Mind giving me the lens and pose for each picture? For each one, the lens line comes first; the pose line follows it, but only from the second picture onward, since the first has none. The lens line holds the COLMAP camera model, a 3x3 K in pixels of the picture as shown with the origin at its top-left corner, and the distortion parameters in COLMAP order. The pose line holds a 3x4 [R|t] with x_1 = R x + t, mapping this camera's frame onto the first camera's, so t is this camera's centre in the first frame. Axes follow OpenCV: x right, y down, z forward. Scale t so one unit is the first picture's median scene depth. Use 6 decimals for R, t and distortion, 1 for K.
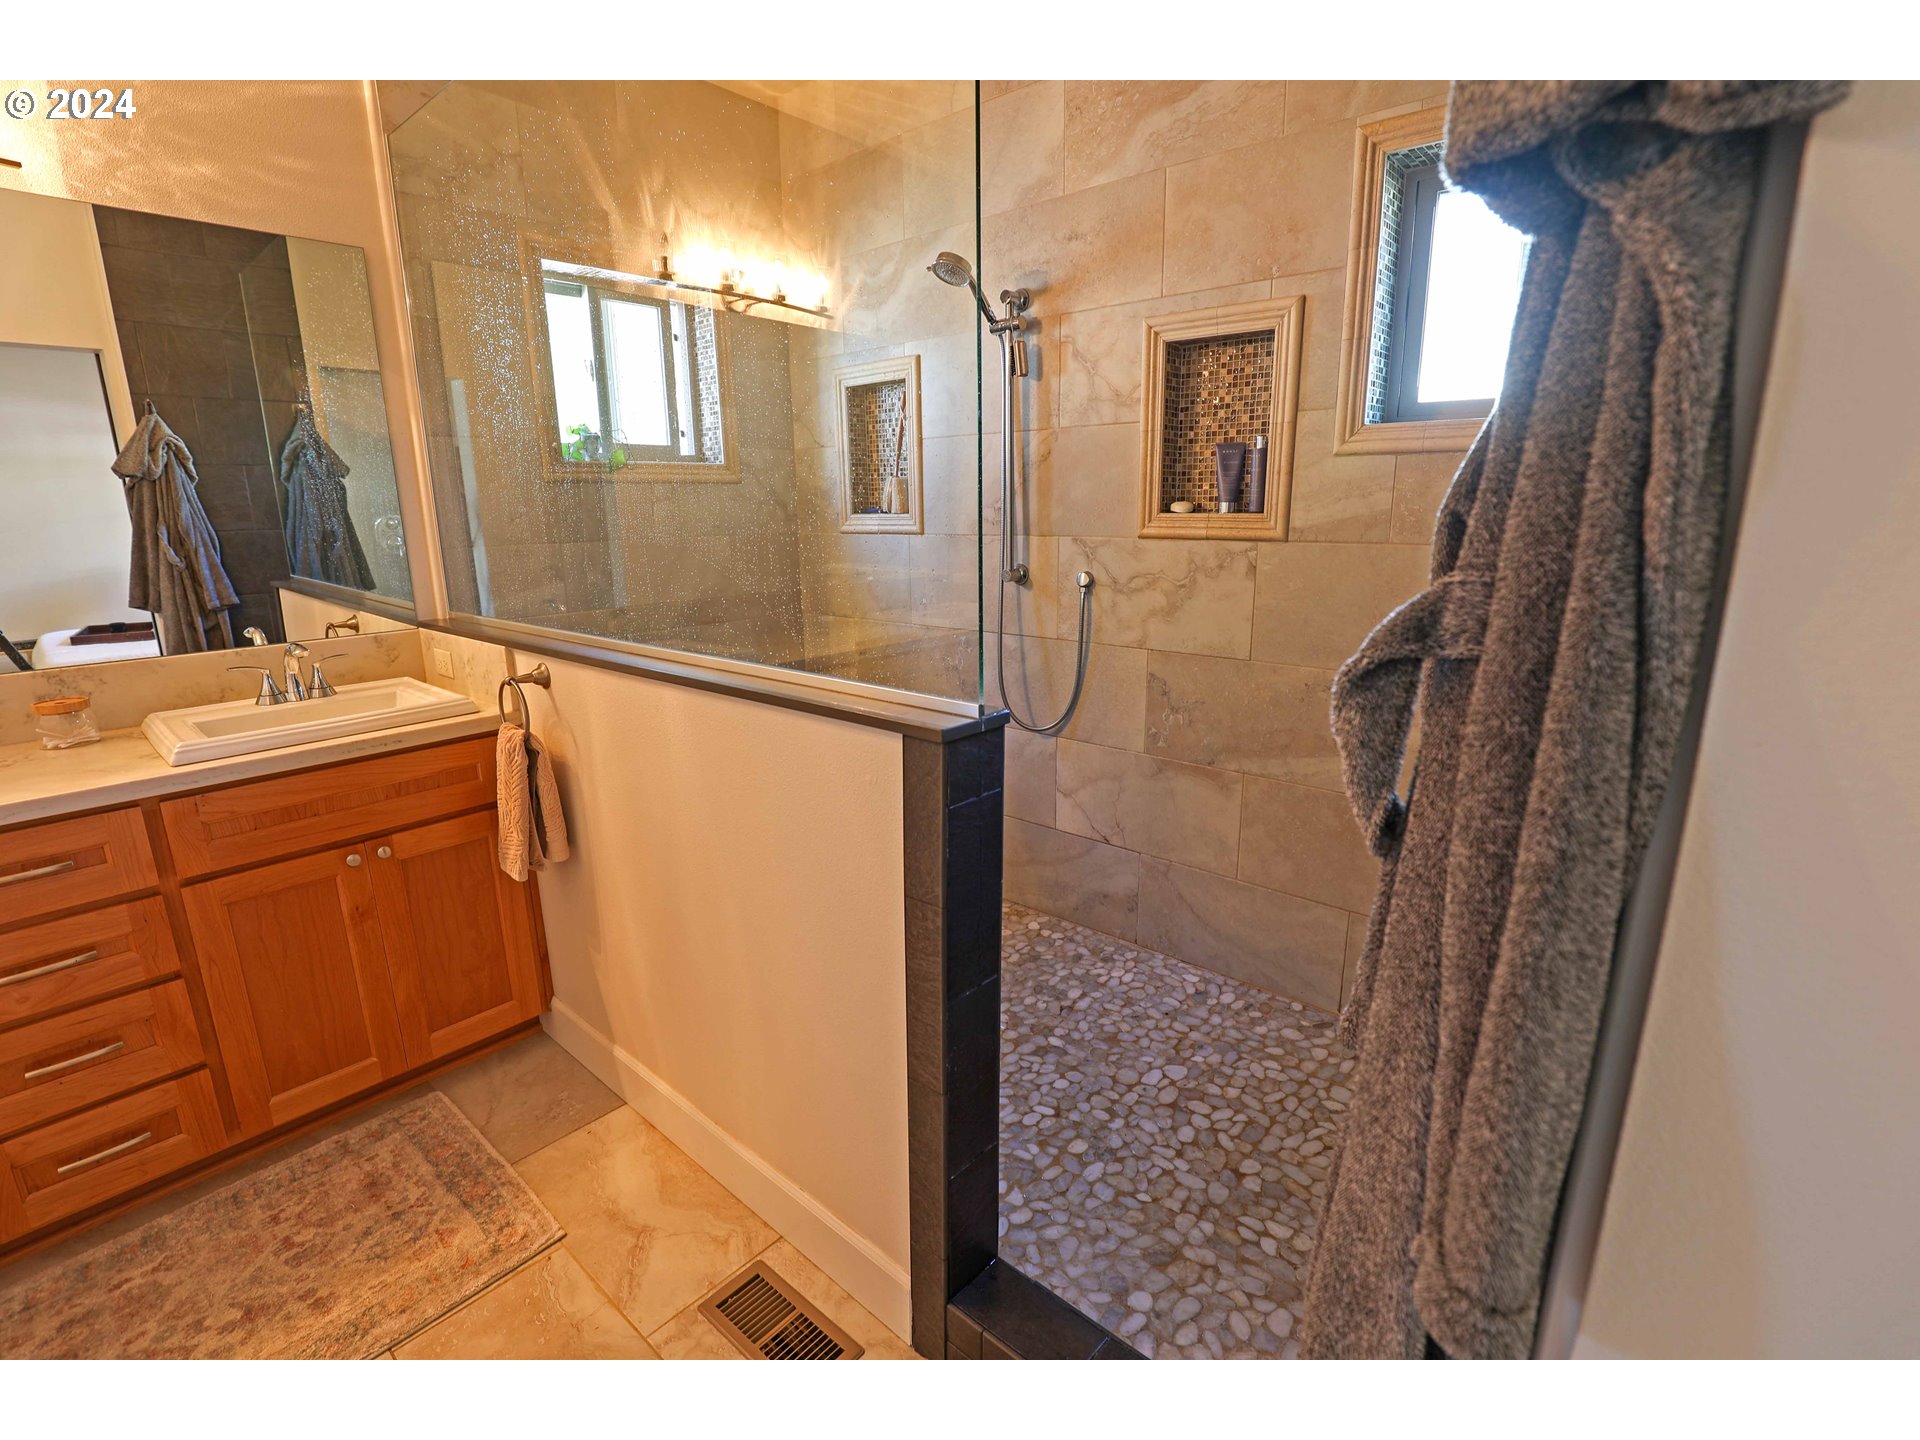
lens RADIAL K [[911.6, 0, 963.9], [0, 911.6, 713.8], [0, 0, 1]] dist [-0.031311, 0.001114]
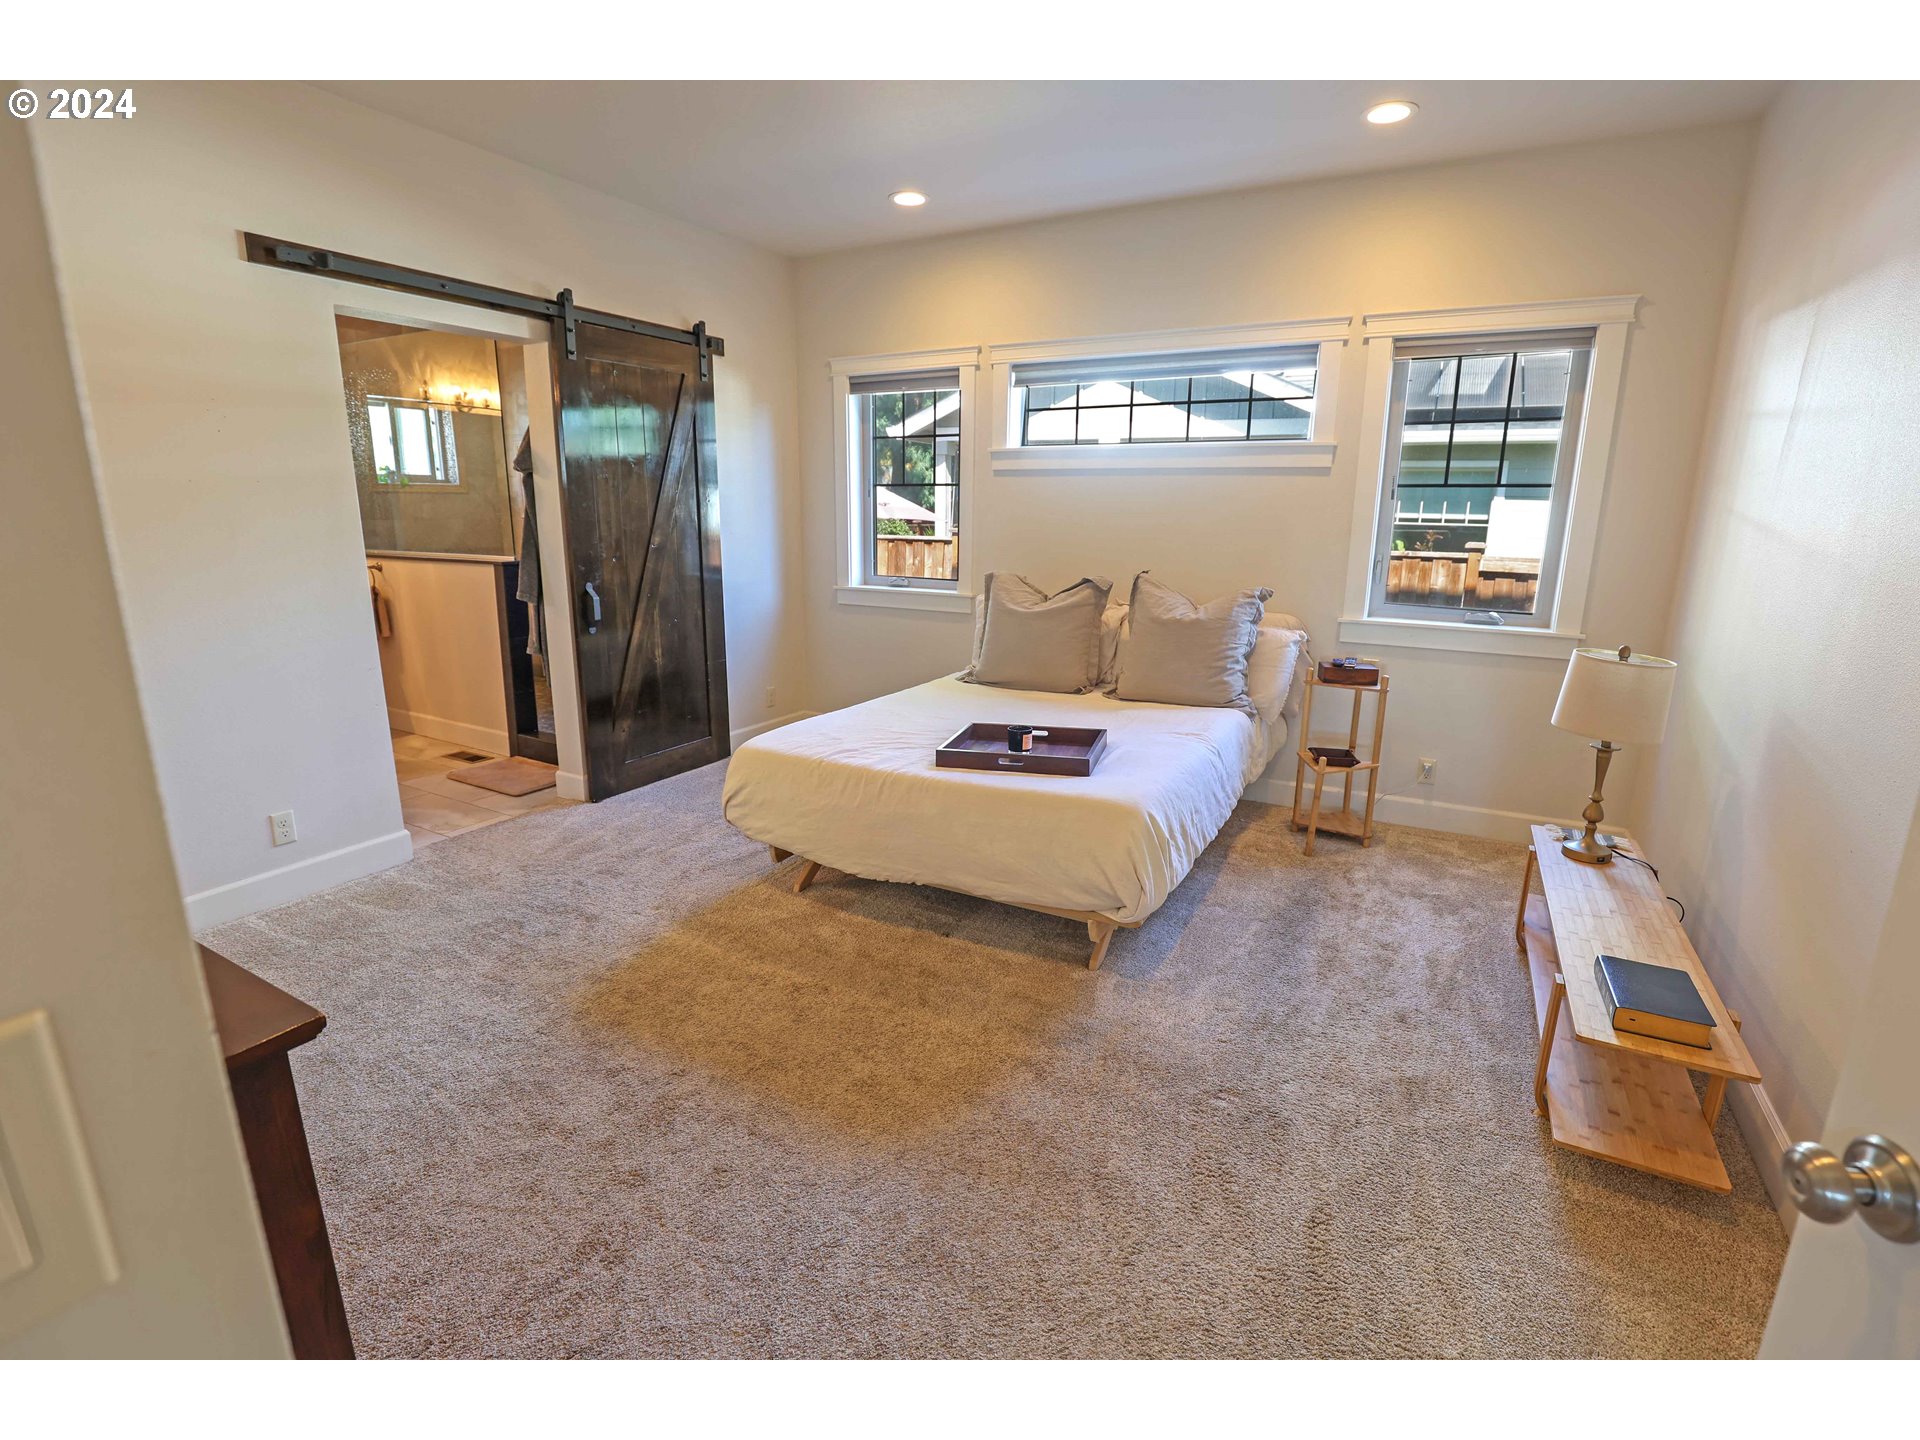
lens RADIAL K [[911.6, 0, 963.9], [0, 911.6, 713.8], [0, 0, 1]] dist [-0.031311, 0.001114]
pose [[0.978613, -0.023995, 0.204308, 0.504196], [0.024188, 0.999706, 0.001555, 0.320696], [-0.204285, 0.003420, 0.978905, -1.462703]]
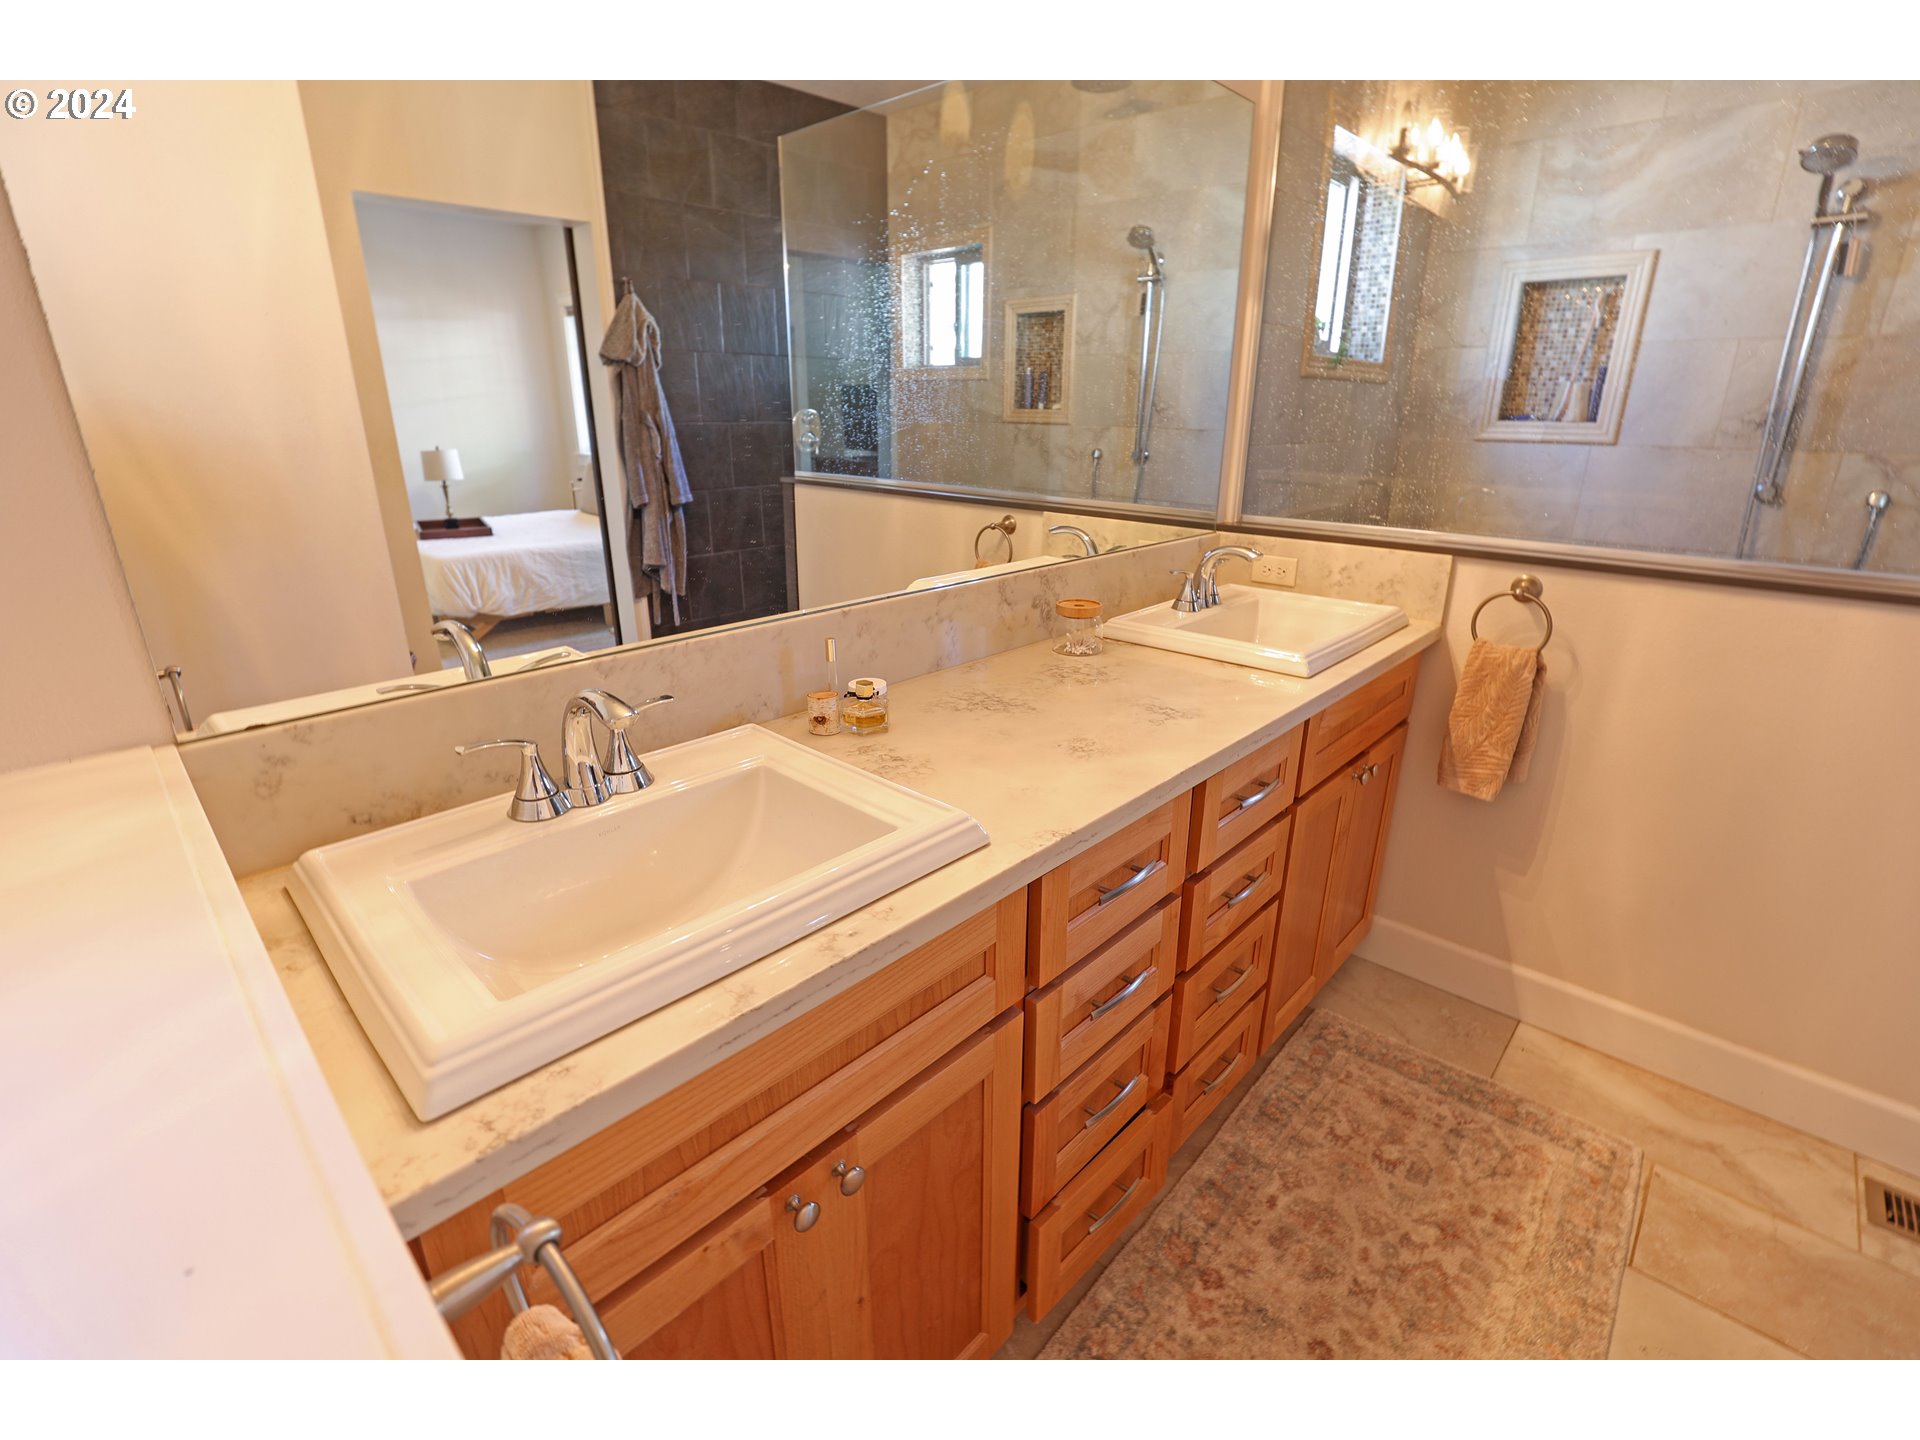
lens RADIAL K [[880.7, 0, 971.3], [0, 880.7, 720.7], [0, 0, 1]] dist [-0.033925, 0.004704]
pose [[0.999225, 0.025206, -0.030228, -0.757879], [-0.021596, 0.993207, 0.114338, 0.002610], [0.032905, -0.113597, 0.992982, 0.044880]]
